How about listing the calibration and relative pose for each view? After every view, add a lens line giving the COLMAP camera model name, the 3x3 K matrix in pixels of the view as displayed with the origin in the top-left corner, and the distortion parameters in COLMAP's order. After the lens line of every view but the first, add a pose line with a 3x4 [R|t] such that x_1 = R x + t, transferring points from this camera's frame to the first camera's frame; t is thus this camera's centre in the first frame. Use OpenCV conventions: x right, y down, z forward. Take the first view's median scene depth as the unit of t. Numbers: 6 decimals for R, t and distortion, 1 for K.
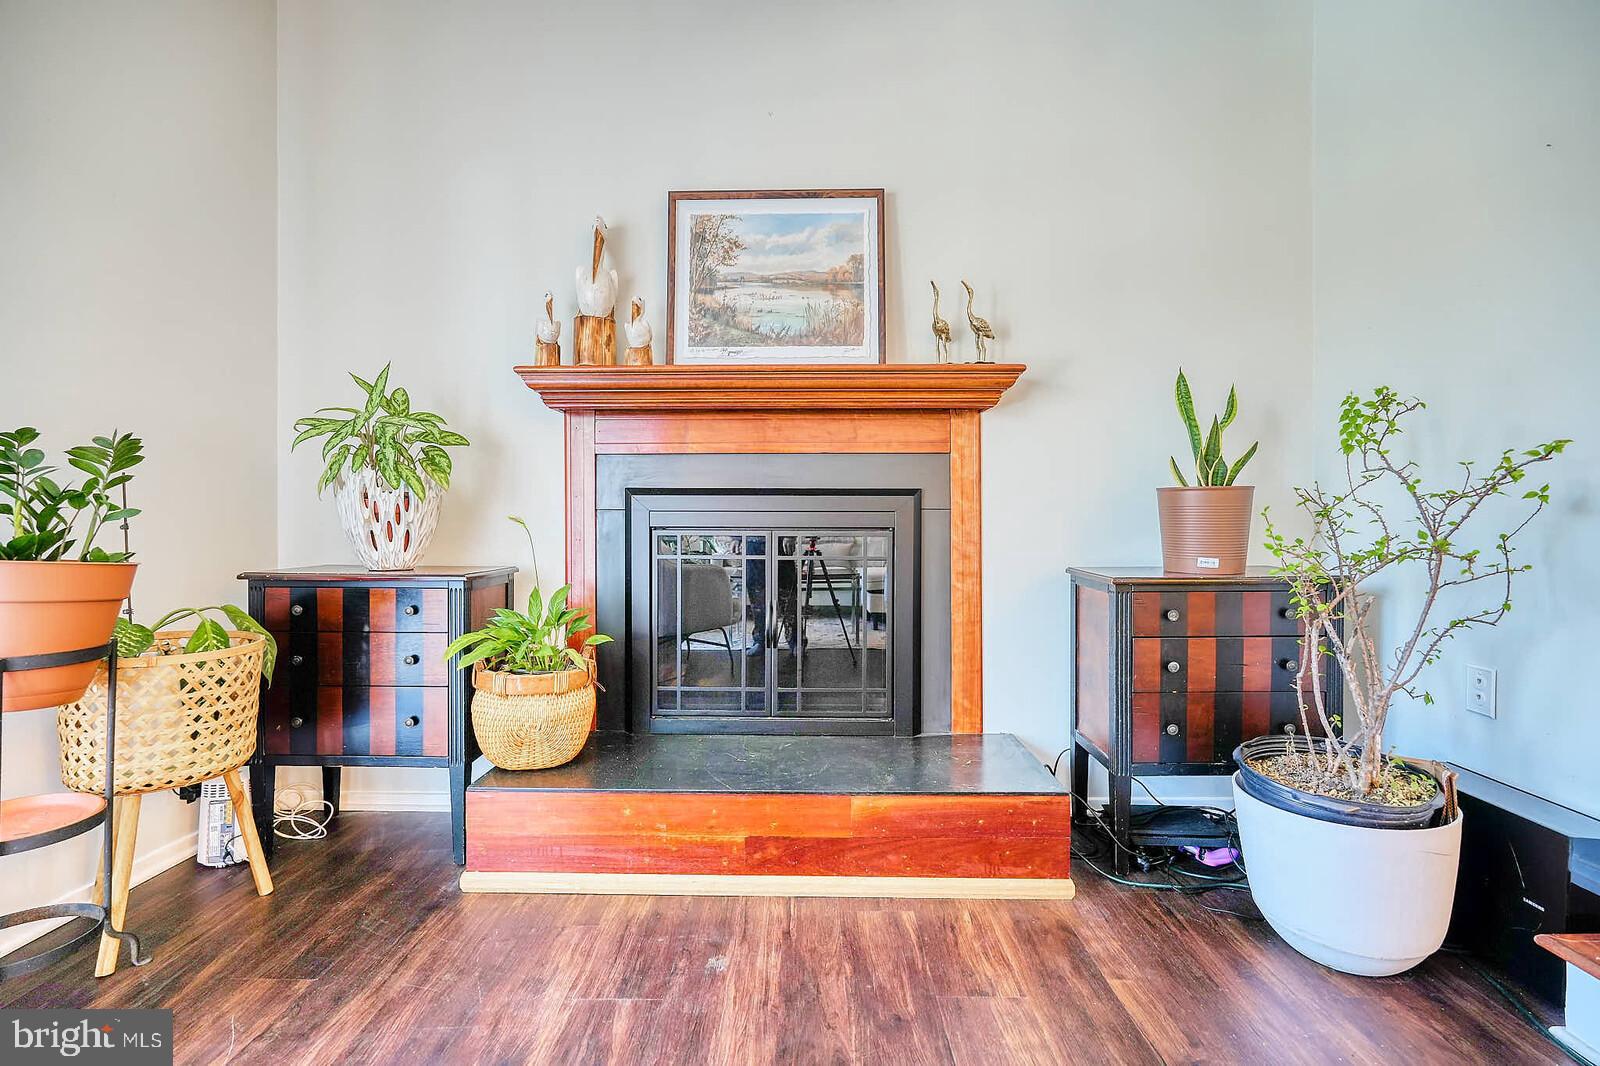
lens RADIAL K [[706.9, 0, 798.4], [0, 706.9, 528.7], [0, 0, 1]] dist [-0.019421, 0.012947]
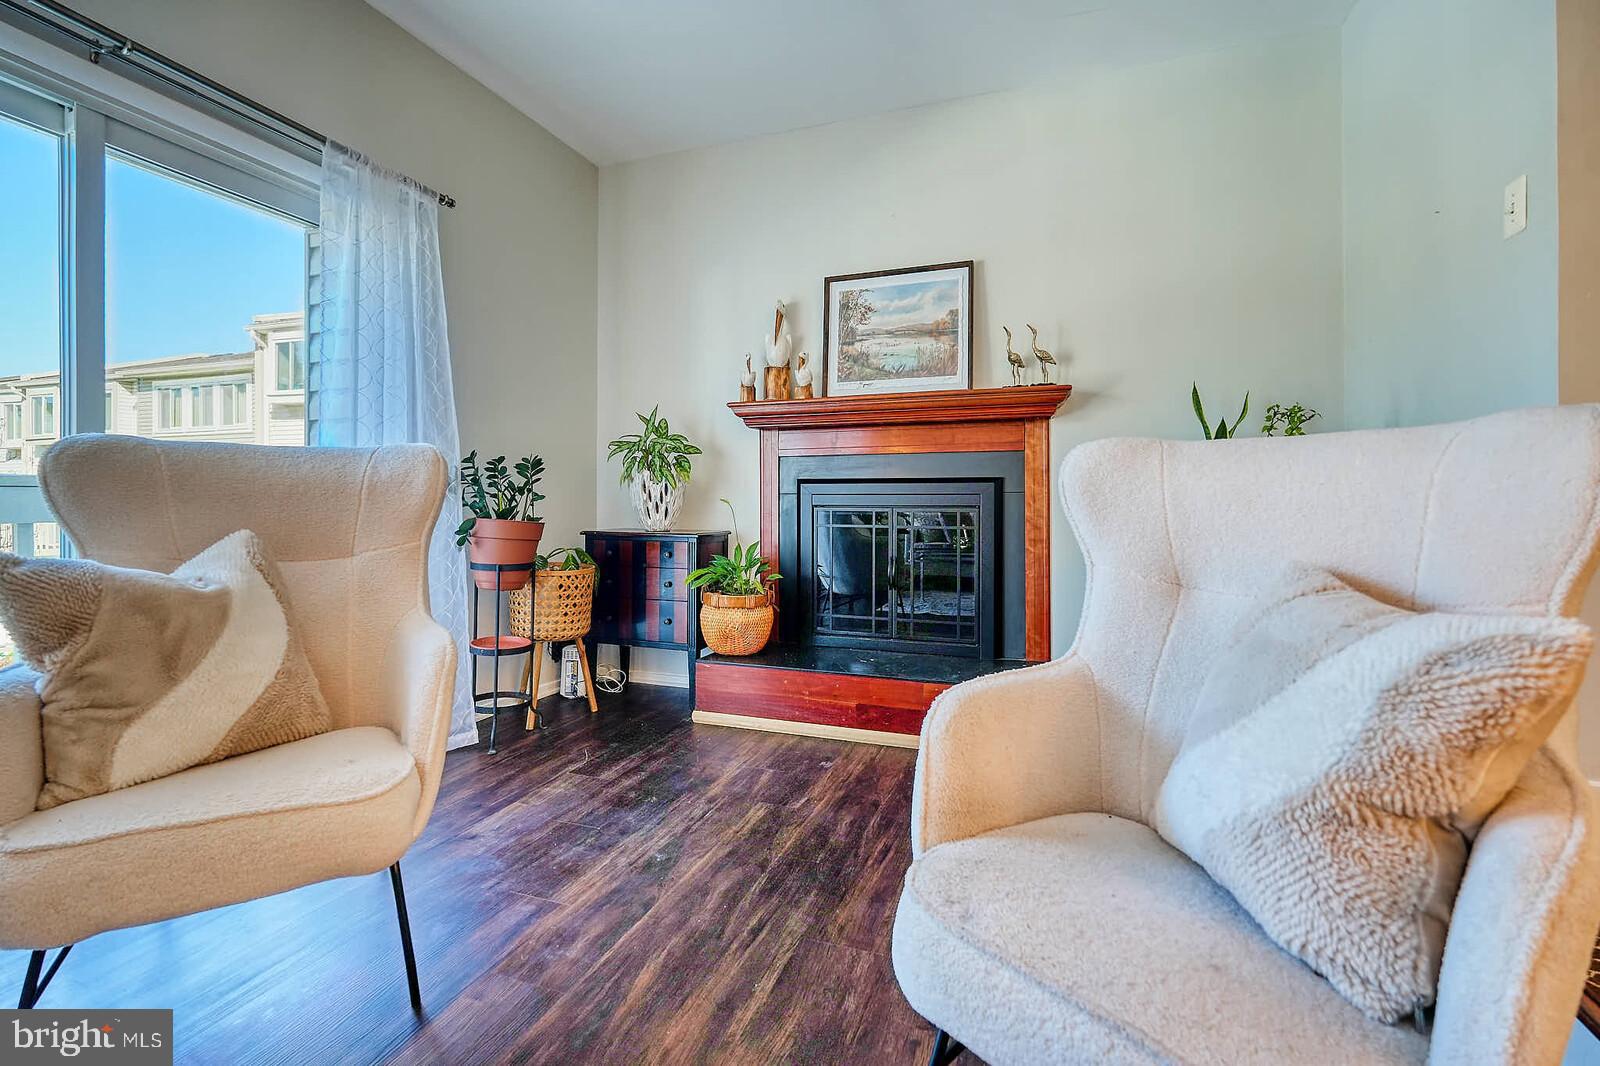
lens RADIAL K [[722.1, 0, 791.2], [0, 722.1, 502.1], [0, 0, 1]] dist [-0.002436, 0.004614]
pose [[0.939995, -0.000306, -0.341189, 0.288680], [-0.002738, 0.999961, -0.008441, 0.004415], [0.341178, 0.008869, 0.939957, -0.478801]]
